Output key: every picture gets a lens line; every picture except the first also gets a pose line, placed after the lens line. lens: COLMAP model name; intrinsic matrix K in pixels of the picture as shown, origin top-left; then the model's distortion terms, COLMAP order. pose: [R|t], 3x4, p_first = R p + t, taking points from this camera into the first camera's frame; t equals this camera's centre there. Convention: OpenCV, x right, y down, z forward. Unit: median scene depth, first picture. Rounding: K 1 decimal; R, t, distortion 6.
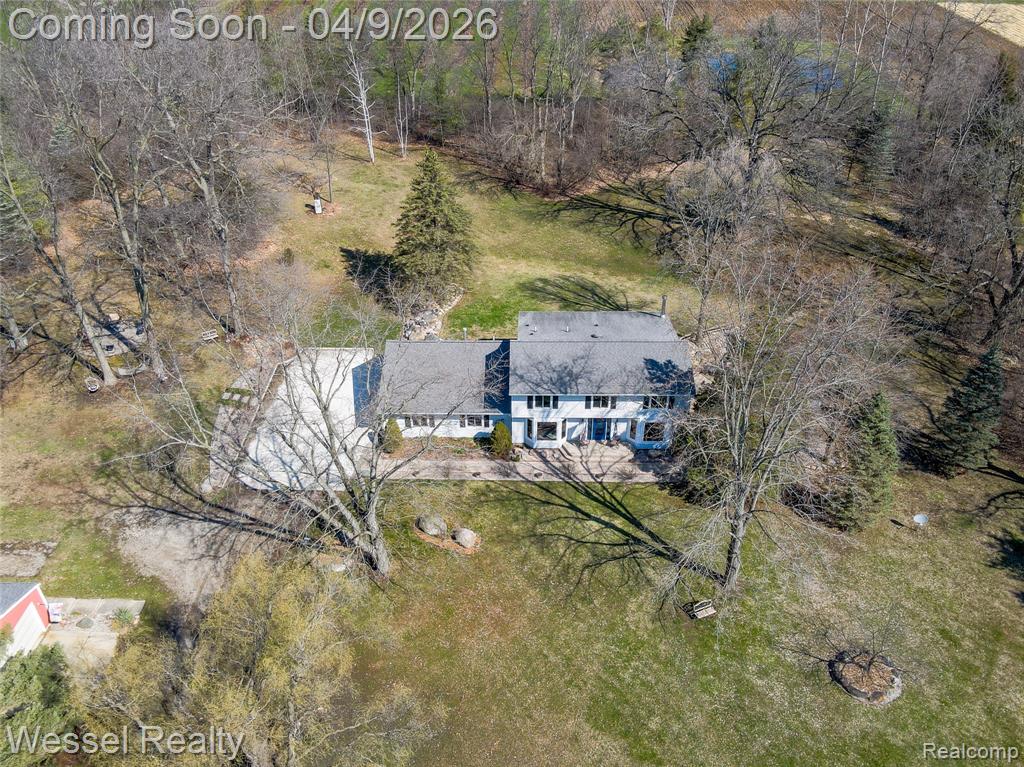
lens RADIAL K [[843.6, 0, 528.1], [0, 843.6, 323.1], [0, 0, 1]] dist [0.005558, 0.001520]
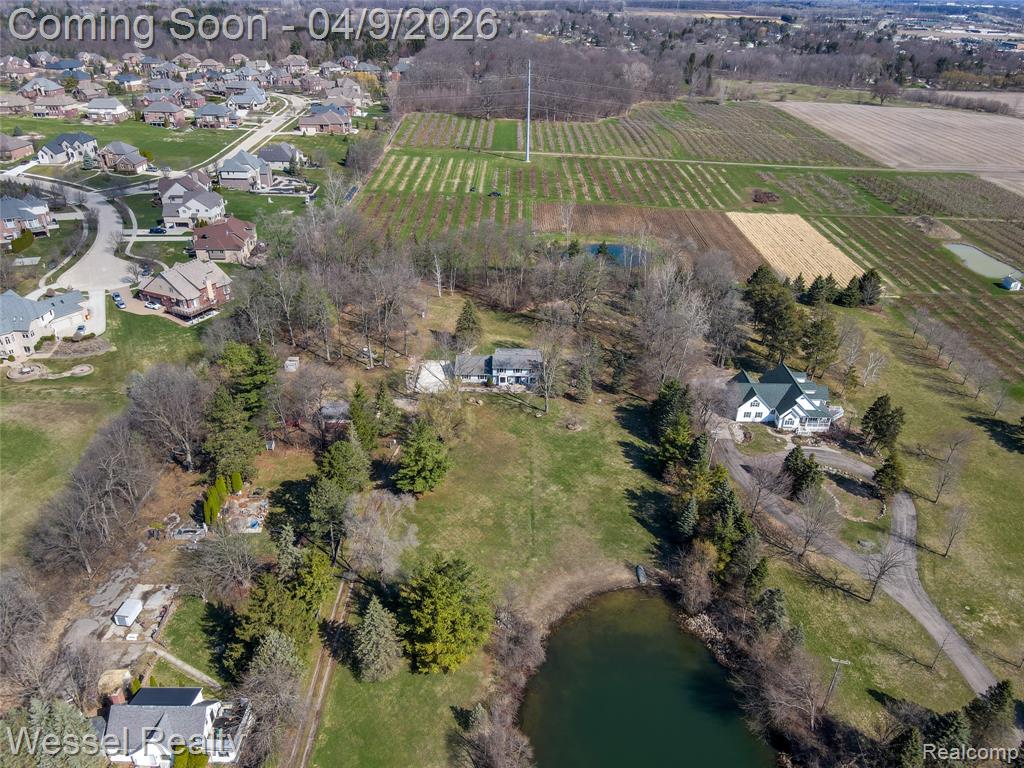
lens RADIAL K [[722.5, 0, 512.0], [0, 722.5, 384.0], [0, 0, 1]] dist [0.034992, -0.025560]
pose [[0.999848, 0.017424, -0.000217, 0.062752], [-0.017417, 0.998939, -0.042642, 0.272419], [-0.000526, 0.042640, 0.999090, -2.010147]]
